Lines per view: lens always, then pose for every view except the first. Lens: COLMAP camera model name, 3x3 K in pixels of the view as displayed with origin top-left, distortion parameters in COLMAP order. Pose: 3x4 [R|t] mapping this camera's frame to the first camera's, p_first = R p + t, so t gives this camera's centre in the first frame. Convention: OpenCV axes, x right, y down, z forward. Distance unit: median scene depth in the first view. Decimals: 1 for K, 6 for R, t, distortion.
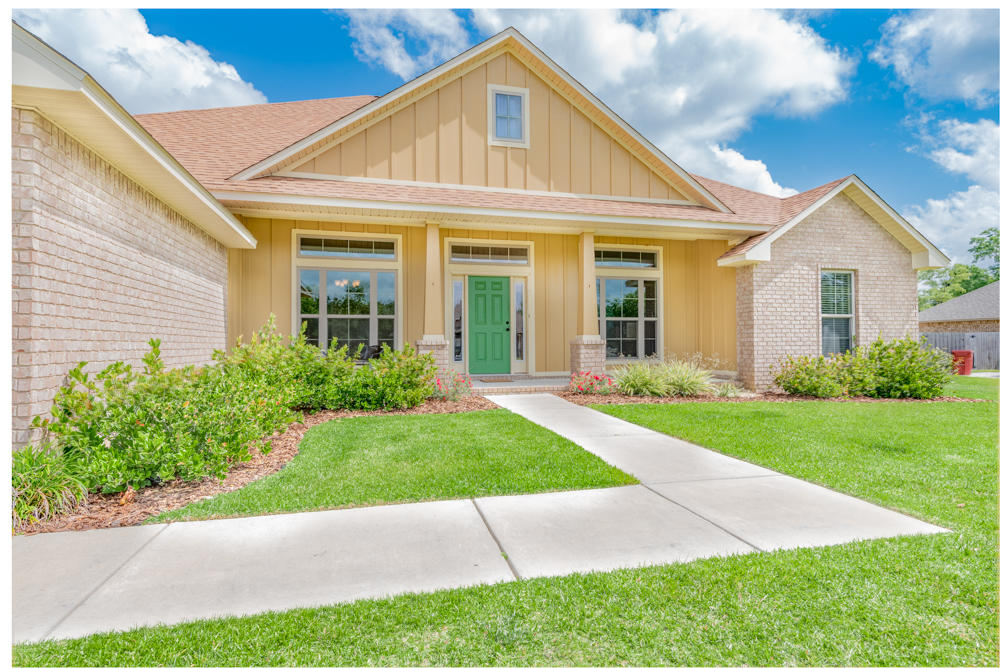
lens RADIAL K [[521.1, 0, 503.8], [0, 521.1, 341.2], [0, 0, 1]] dist [0.003895, -0.000145]
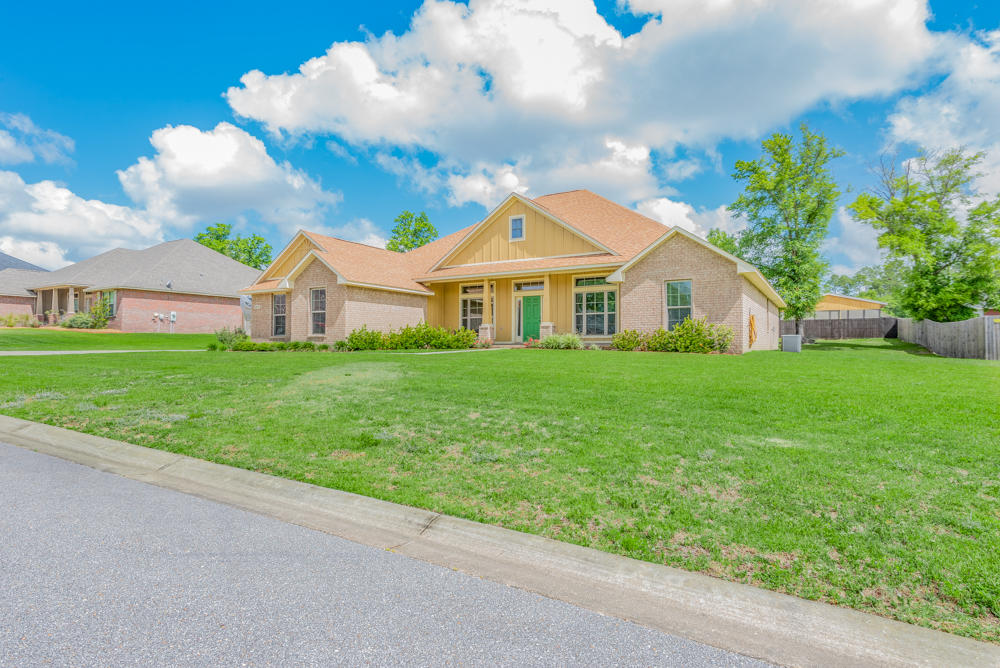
lens RADIAL K [[521.1, 0, 501.7], [0, 521.1, 333.0], [0, 0, 1]] dist [0.003895, -0.000145]
pose [[0.717191, -0.013685, -0.696742, 1.447199], [0.002861, 0.999857, -0.016695, 0.064422], [0.696871, 0.009980, 0.717127, -0.645442]]
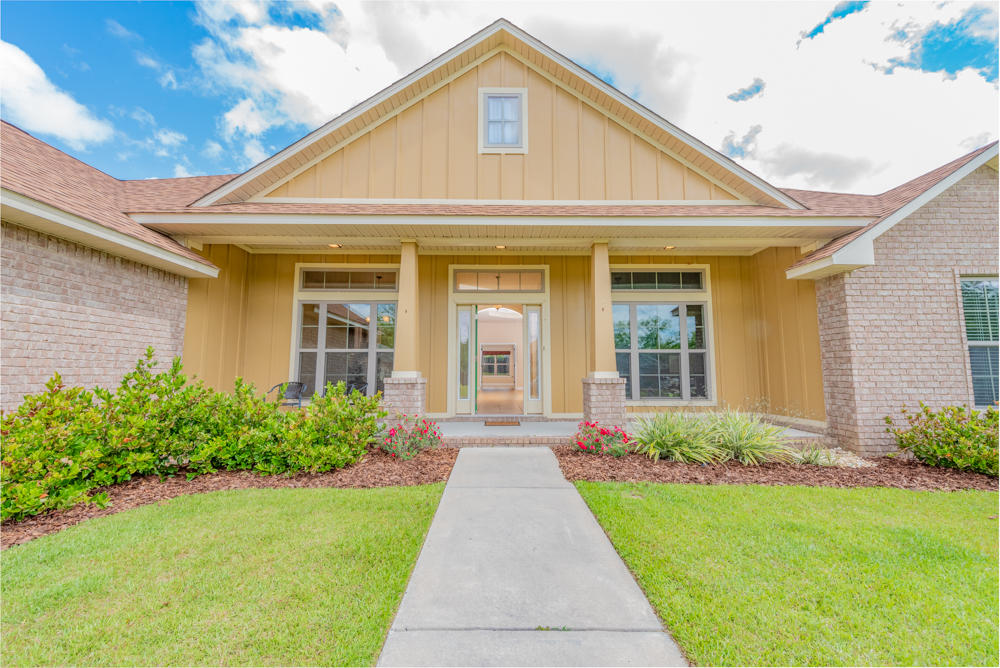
lens RADIAL K [[388.7, 0, 502.1], [0, 388.7, 334.5], [0, 0, 1]] dist [0.007845, -0.000589]
pose [[0.971629, -0.018283, -0.235804, 0.144968], [-0.003128, 0.995927, -0.090108, -0.013106], [0.236491, 0.088289, 0.967614, 0.371257]]
